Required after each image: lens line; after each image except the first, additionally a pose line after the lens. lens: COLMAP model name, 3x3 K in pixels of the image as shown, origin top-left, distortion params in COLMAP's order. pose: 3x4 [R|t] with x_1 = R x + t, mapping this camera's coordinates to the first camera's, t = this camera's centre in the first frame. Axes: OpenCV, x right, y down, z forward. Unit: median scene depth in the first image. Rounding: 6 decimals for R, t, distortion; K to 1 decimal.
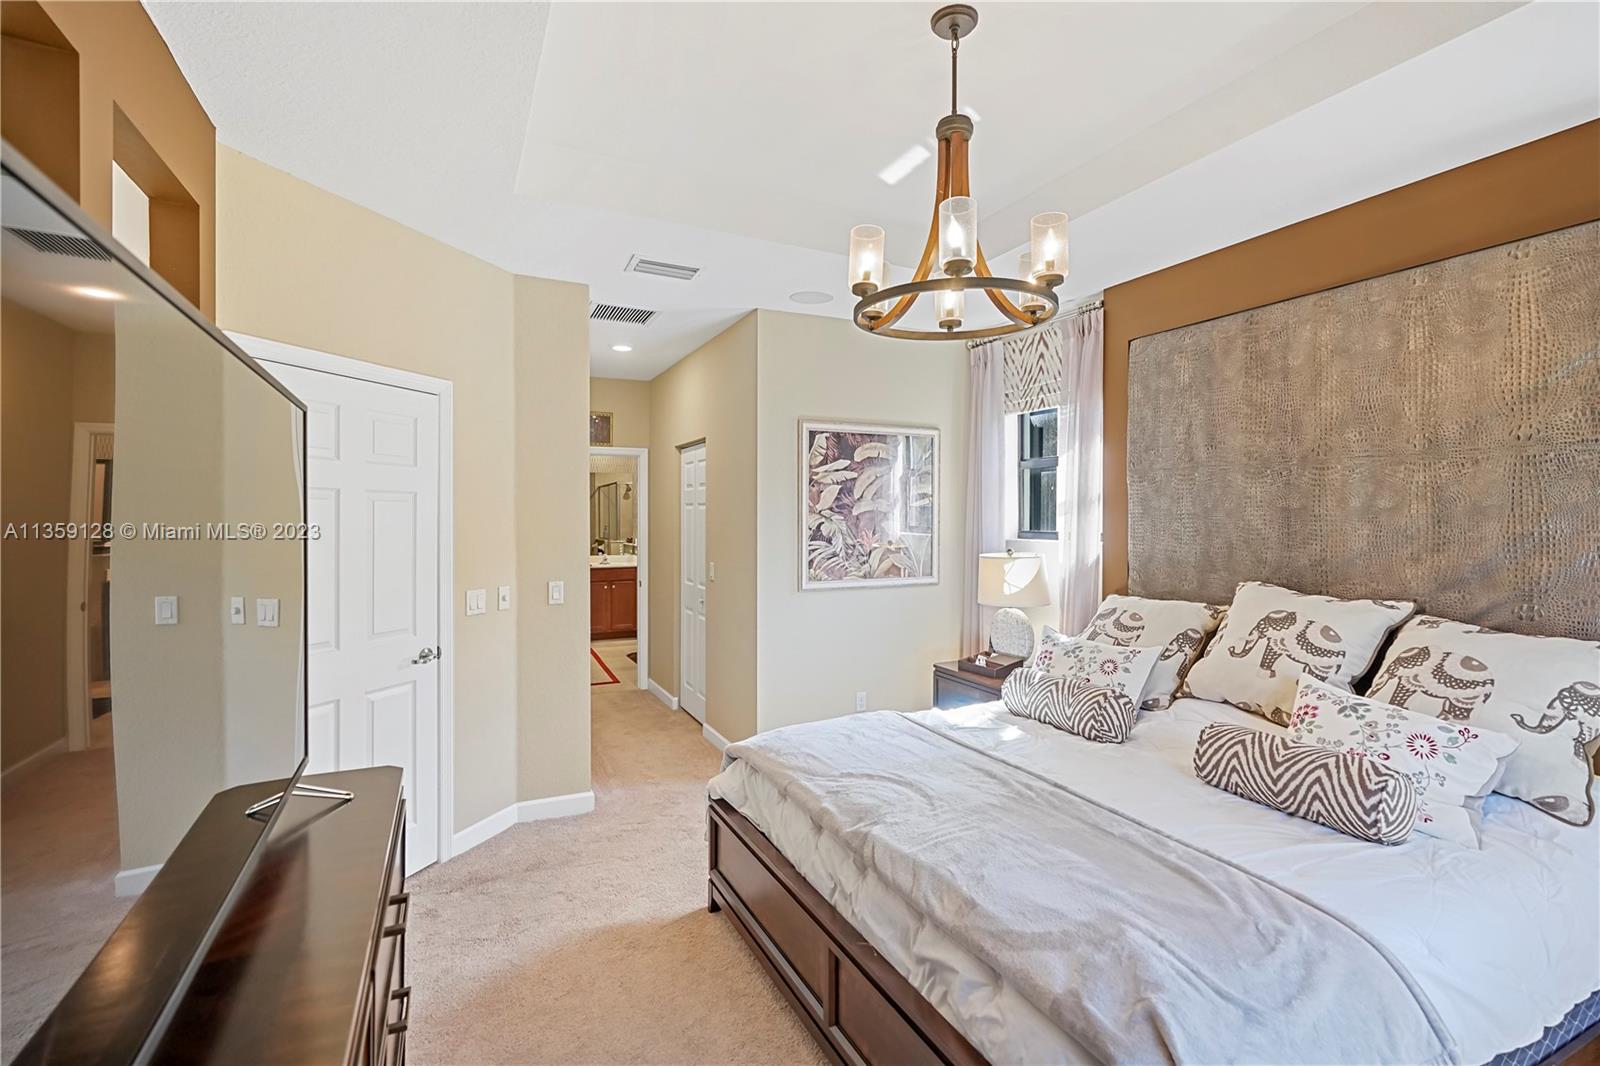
lens RADIAL K [[732.8, 0, 804.3], [0, 732.8, 524.6], [0, 0, 1]] dist [-0.004590, -0.000284]
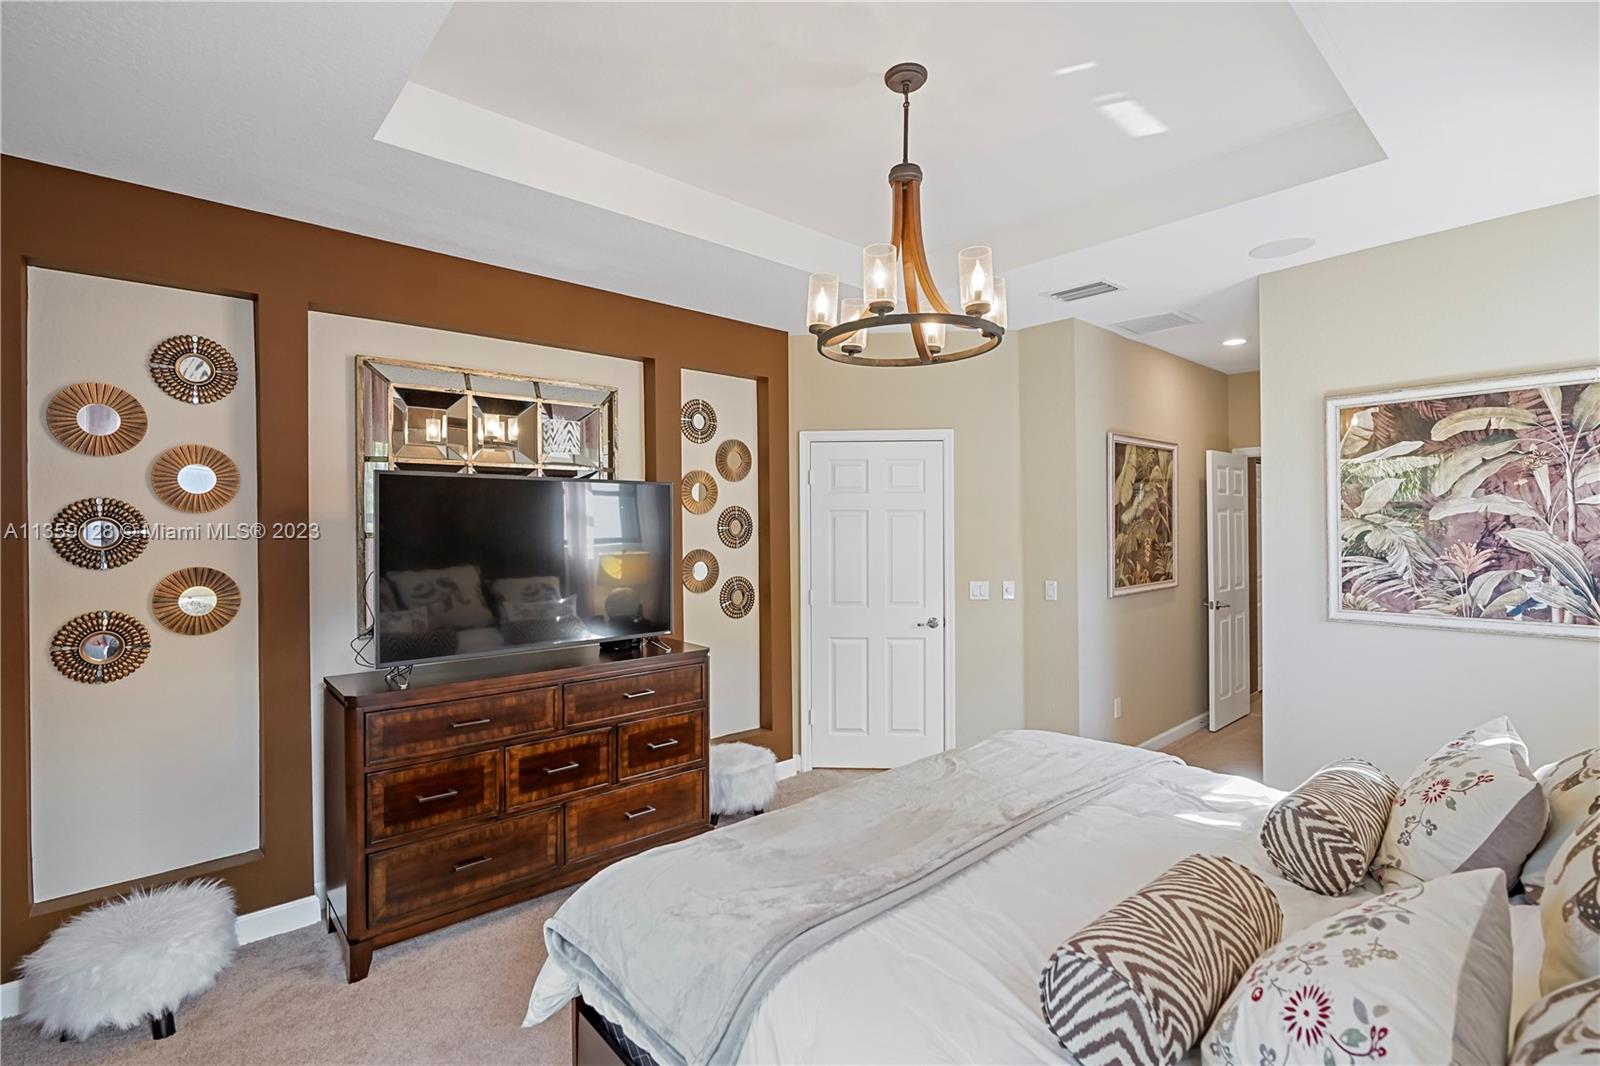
lens RADIAL K [[732.8, 0, 803.8], [0, 732.8, 530.8], [0, 0, 1]] dist [-0.004590, -0.000284]
pose [[0.268696, 0.004678, -0.963214, 0.571641], [0.001716, 0.999984, 0.005335, -0.008126], [0.963224, -0.003086, 0.268683, 0.259174]]
